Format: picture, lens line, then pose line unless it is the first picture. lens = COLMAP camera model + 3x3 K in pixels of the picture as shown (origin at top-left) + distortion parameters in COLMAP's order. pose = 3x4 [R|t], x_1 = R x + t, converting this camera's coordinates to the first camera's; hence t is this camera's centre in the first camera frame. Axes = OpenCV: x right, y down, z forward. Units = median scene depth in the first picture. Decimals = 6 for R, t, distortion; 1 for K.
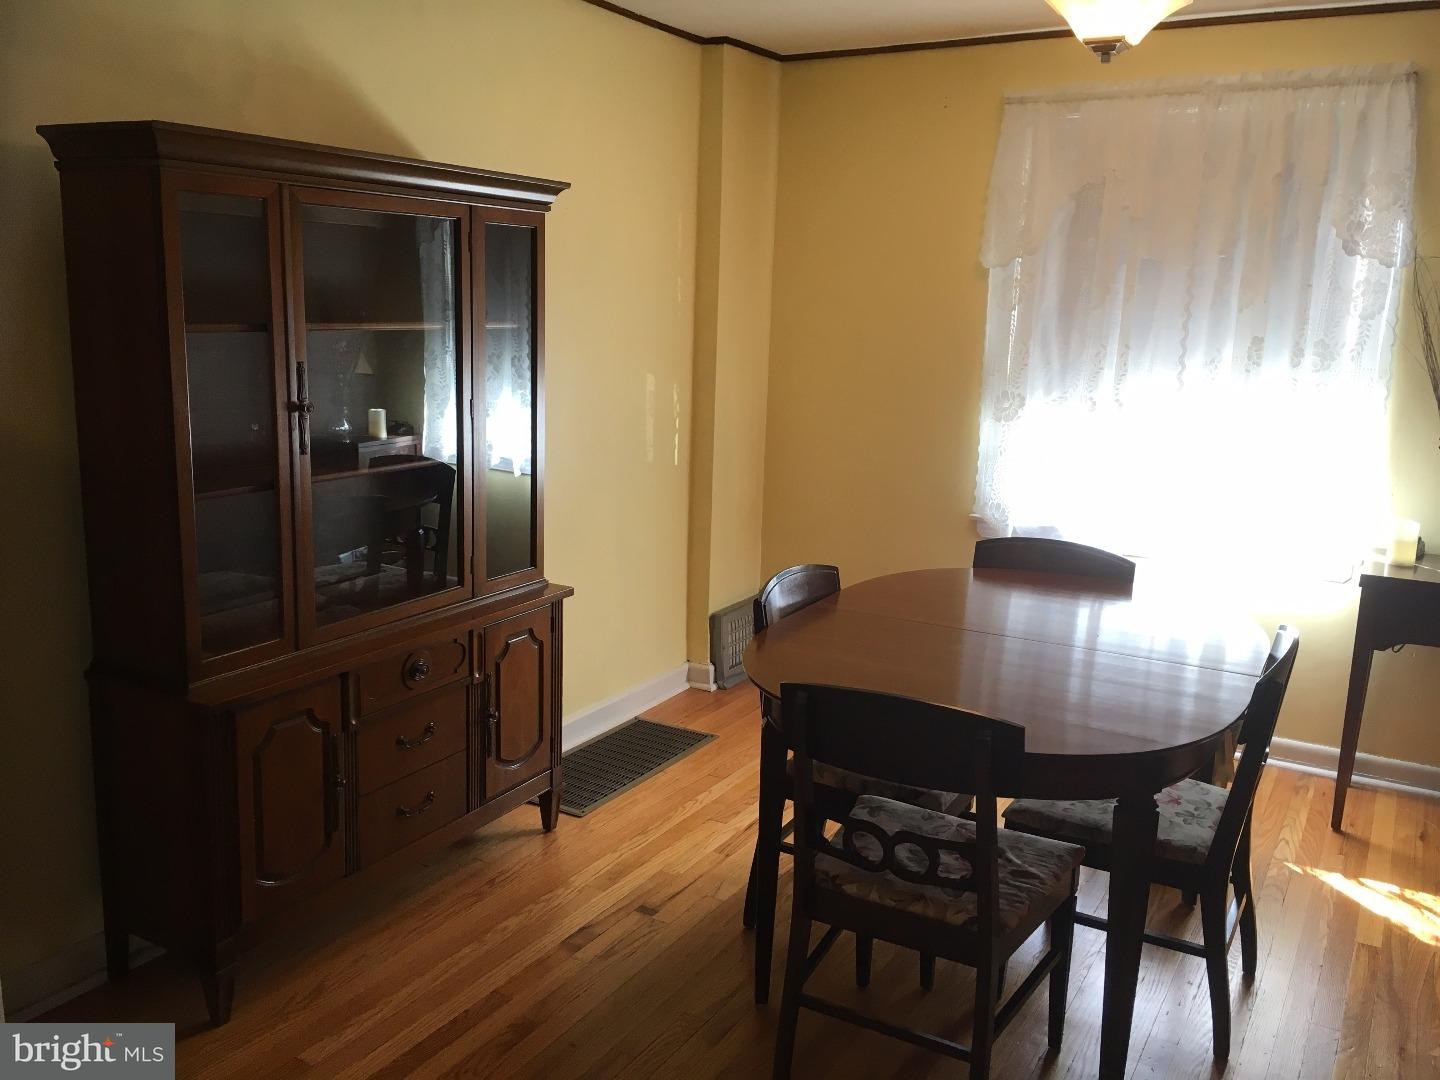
lens RADIAL K [[1215.9, 0, 717.3], [0, 1215.9, 543.3], [0, 0, 1]] dist [0.077583, -0.104893]
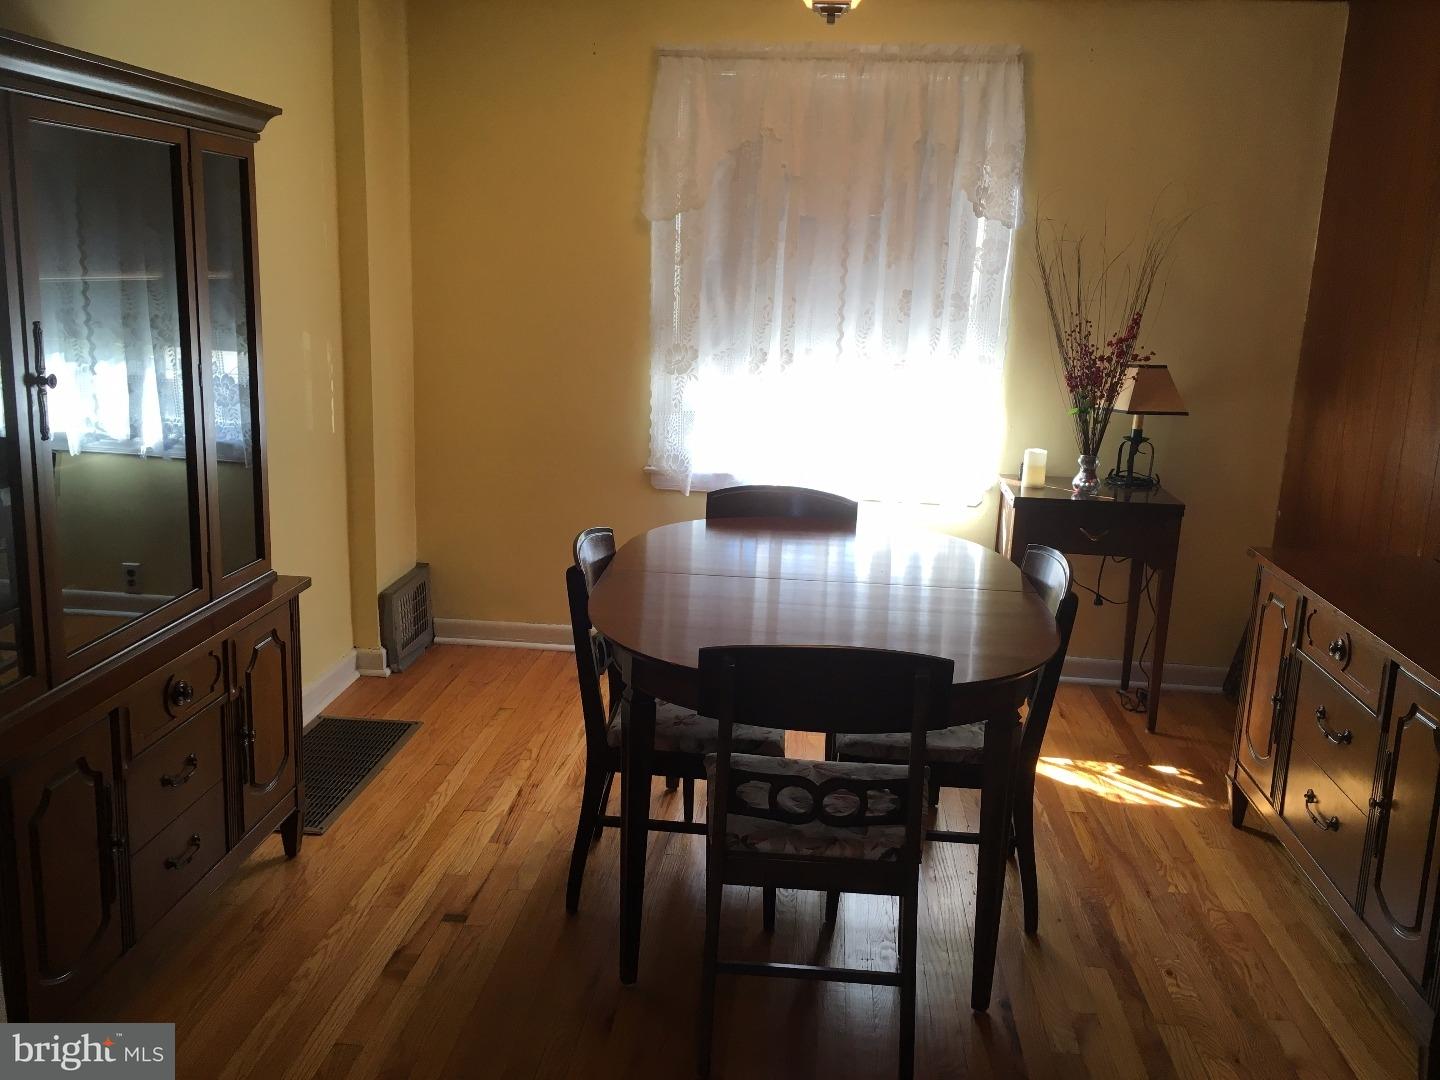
lens RADIAL K [[1215.9, 0, 724.6], [0, 1215.9, 541.6], [0, 0, 1]] dist [0.077583, -0.104893]
pose [[0.906948, -0.088403, 0.411861, -0.190651], [0.074084, 0.995966, 0.050637, -0.010811], [-0.414676, -0.015413, 0.909839, 0.069270]]
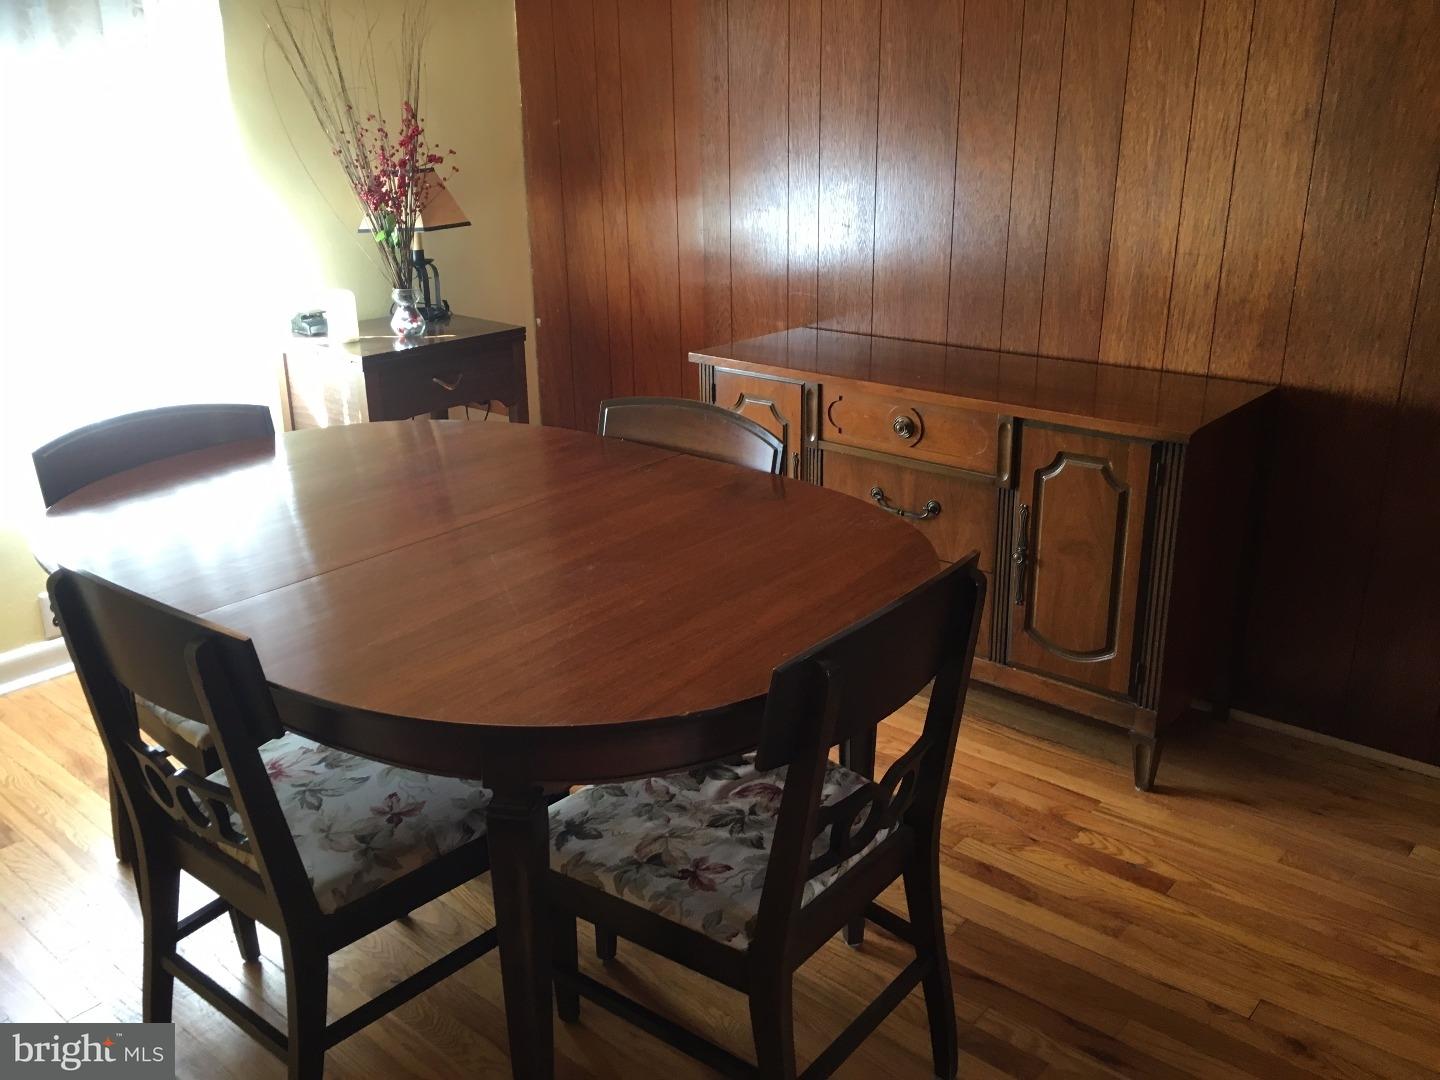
lens RADIAL K [[1215.9, 0, 720.3], [0, 1215.9, 539.9], [0, 0, 1]] dist [0.077583, -0.104893]
pose [[0.184390, -0.360117, 0.914503, -0.271852], [0.209871, 0.923424, 0.321314, -0.076918], [-0.960185, 0.132681, 0.245848, 0.518321]]
